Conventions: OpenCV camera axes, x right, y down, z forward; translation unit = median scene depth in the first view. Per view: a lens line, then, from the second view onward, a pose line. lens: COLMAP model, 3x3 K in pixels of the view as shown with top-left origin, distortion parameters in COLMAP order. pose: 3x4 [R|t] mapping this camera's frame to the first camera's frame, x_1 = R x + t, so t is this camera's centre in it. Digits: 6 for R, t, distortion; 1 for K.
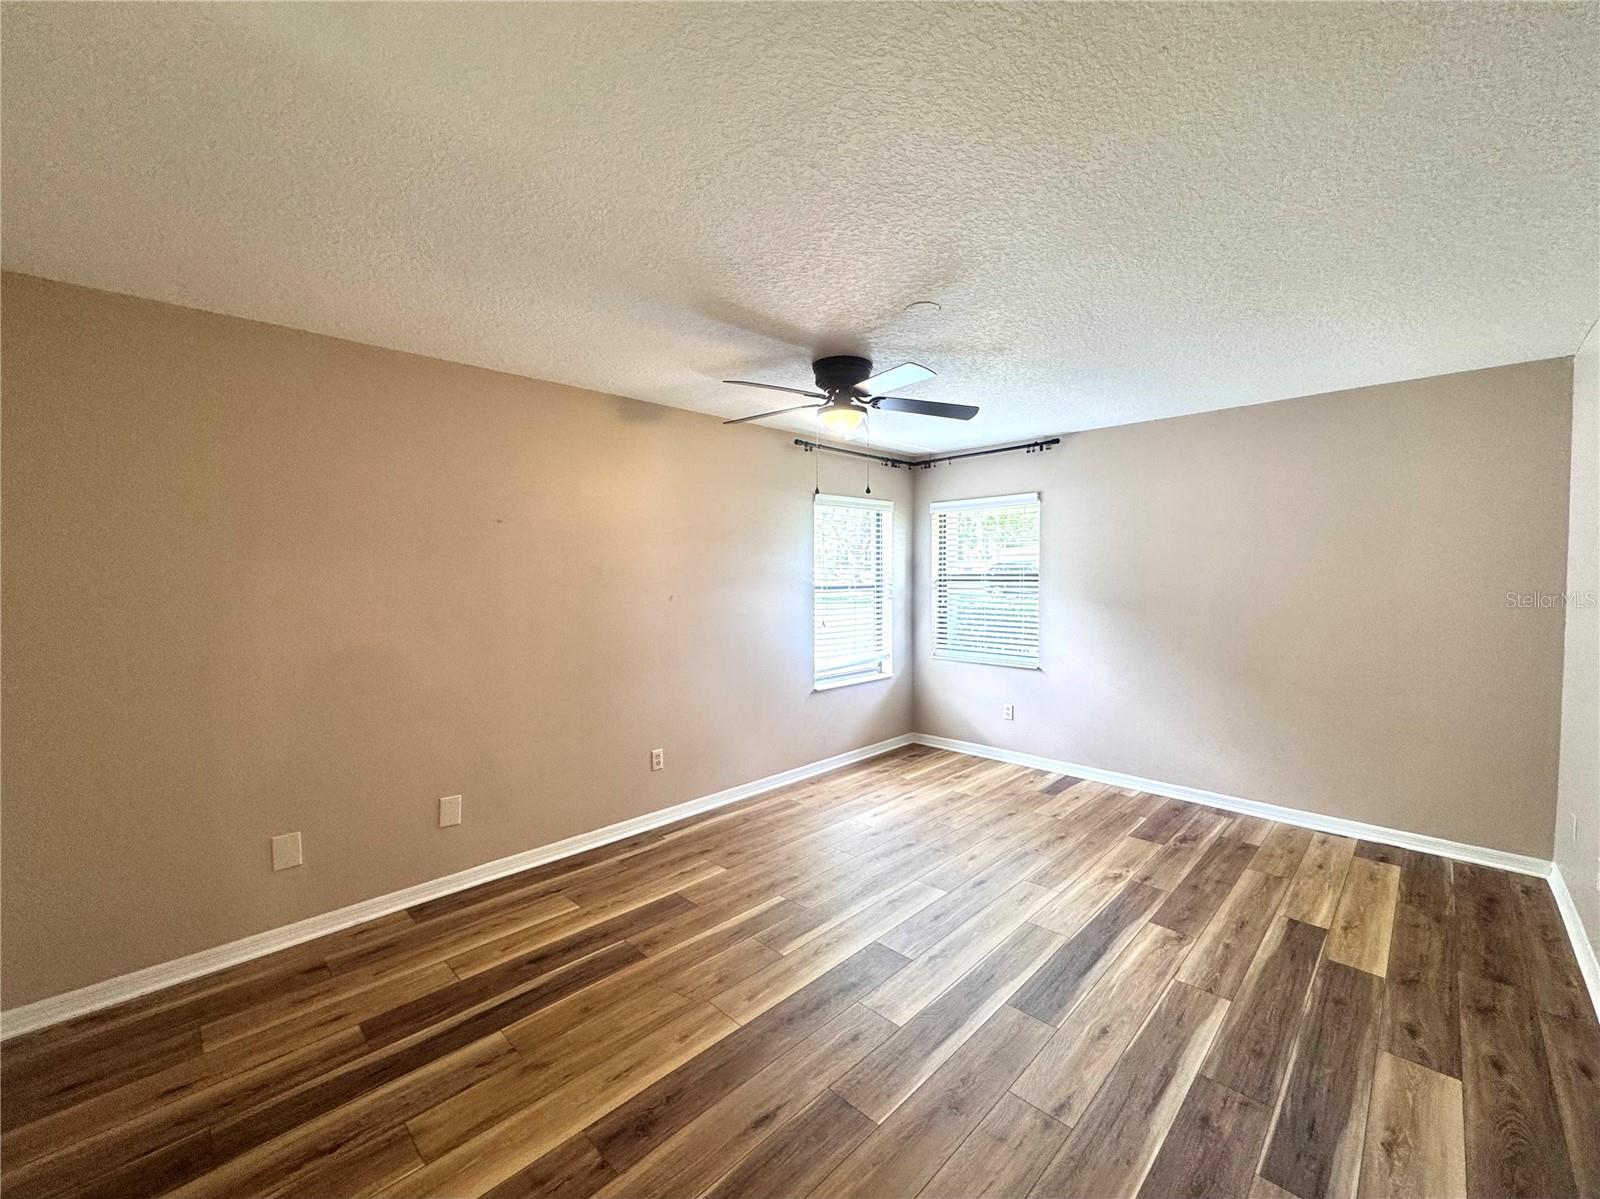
lens RADIAL K [[641.0, 0, 797.4], [0, 641.0, 600.0], [0, 0, 1]] dist [-0.003627, 0.000107]
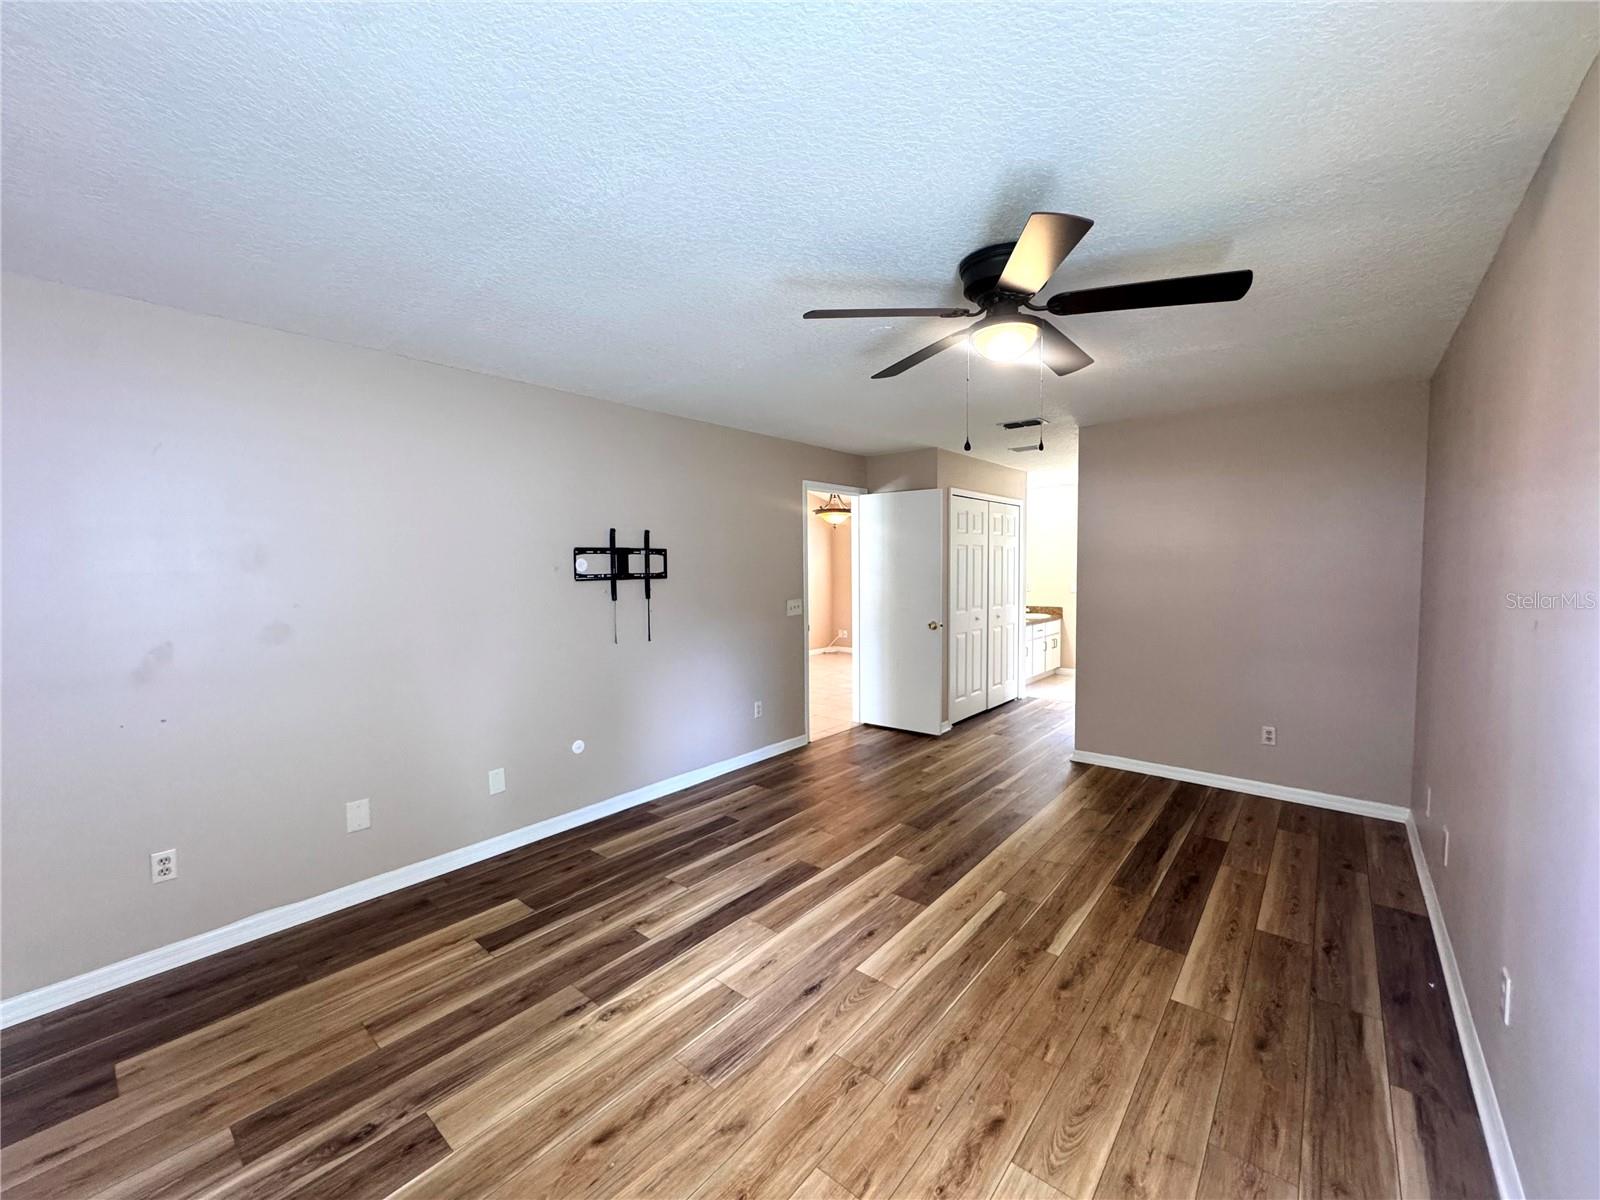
lens RADIAL K [[641.0, 0, 797.4], [0, 641.0, 600.5], [0, 0, 1]] dist [-0.003627, 0.000107]
pose [[-0.996417, 0.019644, -0.082269, 0.407985], [0.011271, 0.994819, 0.101031, -0.091079], [0.083828, 0.099742, -0.991476, 1.944396]]
